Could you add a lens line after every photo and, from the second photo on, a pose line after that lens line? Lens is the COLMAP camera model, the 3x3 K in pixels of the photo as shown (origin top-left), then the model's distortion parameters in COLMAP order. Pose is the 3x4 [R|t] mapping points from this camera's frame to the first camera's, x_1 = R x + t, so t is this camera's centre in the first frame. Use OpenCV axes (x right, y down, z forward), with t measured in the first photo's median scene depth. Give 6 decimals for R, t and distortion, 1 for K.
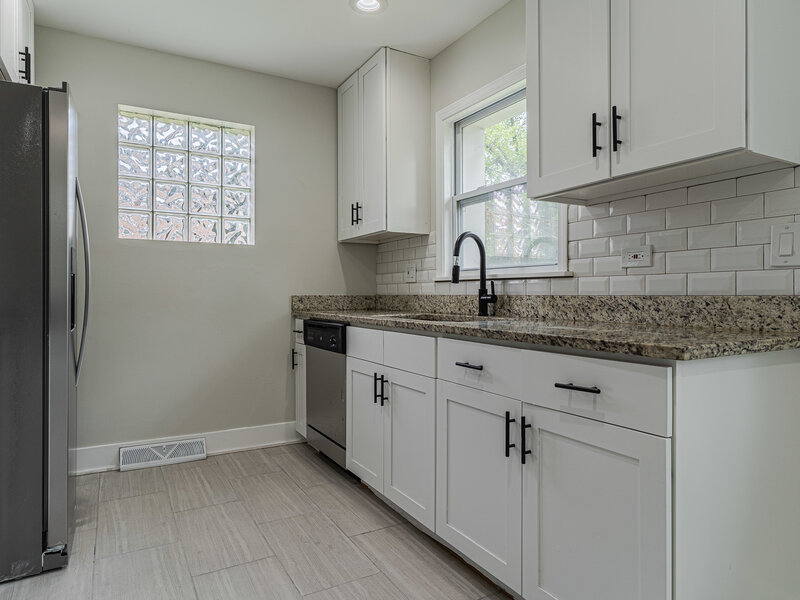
lens RADIAL K [[508.1, 0, 397.7], [0, 508.1, 295.3], [0, 0, 1]] dist [-0.001982, 0.000267]
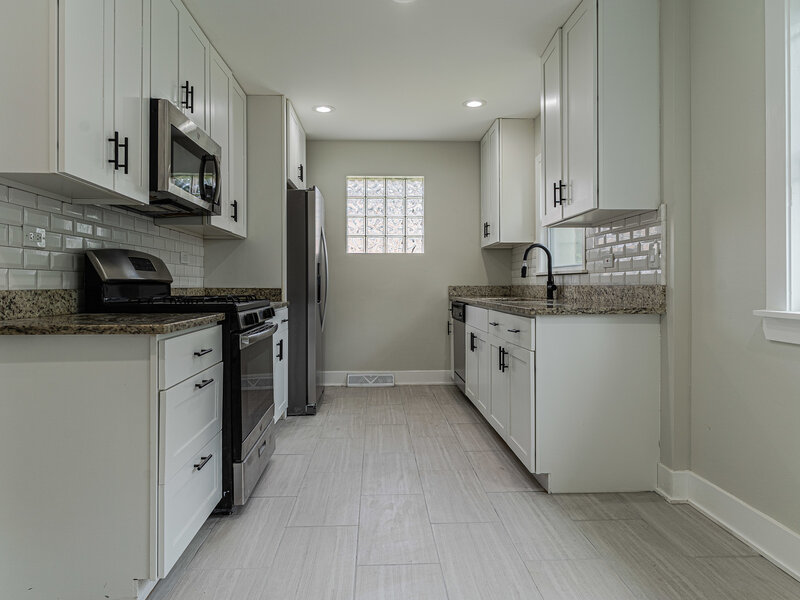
lens RADIAL K [[502.9, 0, 395.8], [0, 502.9, 285.3], [0, 0, 1]] dist [0.002285, 0.001120]
pose [[0.890303, -0.003732, -0.455354, 0.575161], [0.003405, 0.999993, -0.001537, 0.000613], [0.455357, -0.000182, 0.890309, -0.682526]]
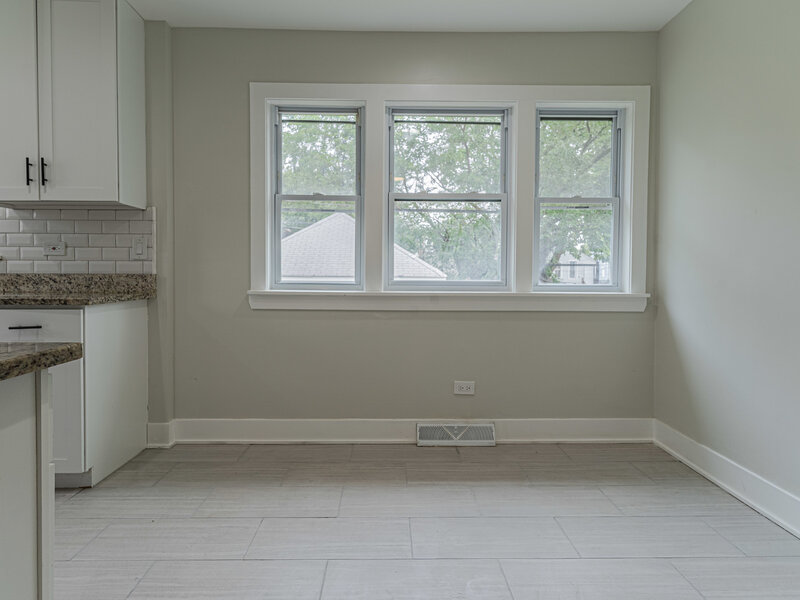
lens RADIAL K [[502.9, 0, 395.8], [0, 502.9, 285.3], [0, 0, 1]] dist [0.002285, 0.001120]
pose [[0.476176, -0.018286, 0.879160, -0.370208], [-0.004356, 0.999722, 0.023153, -0.004163], [-0.879339, -0.014855, 0.475965, -0.619282]]
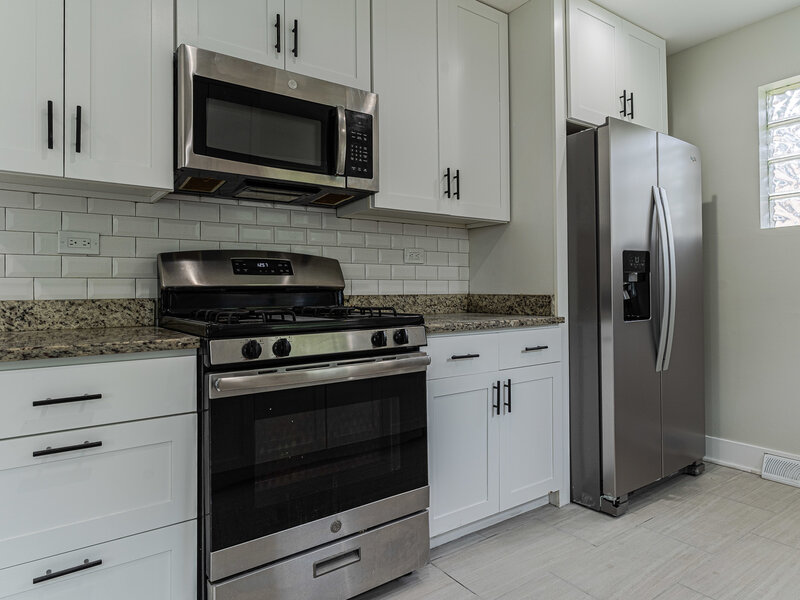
lens RADIAL K [[502.9, 0, 395.8], [0, 502.9, 285.3], [0, 0, 1]] dist [0.002285, 0.001120]
pose [[0.098926, -0.014274, -0.994992, 0.468758], [0.008670, 0.999872, -0.013482, -0.002978], [0.995057, -0.007293, 0.099037, 0.349025]]
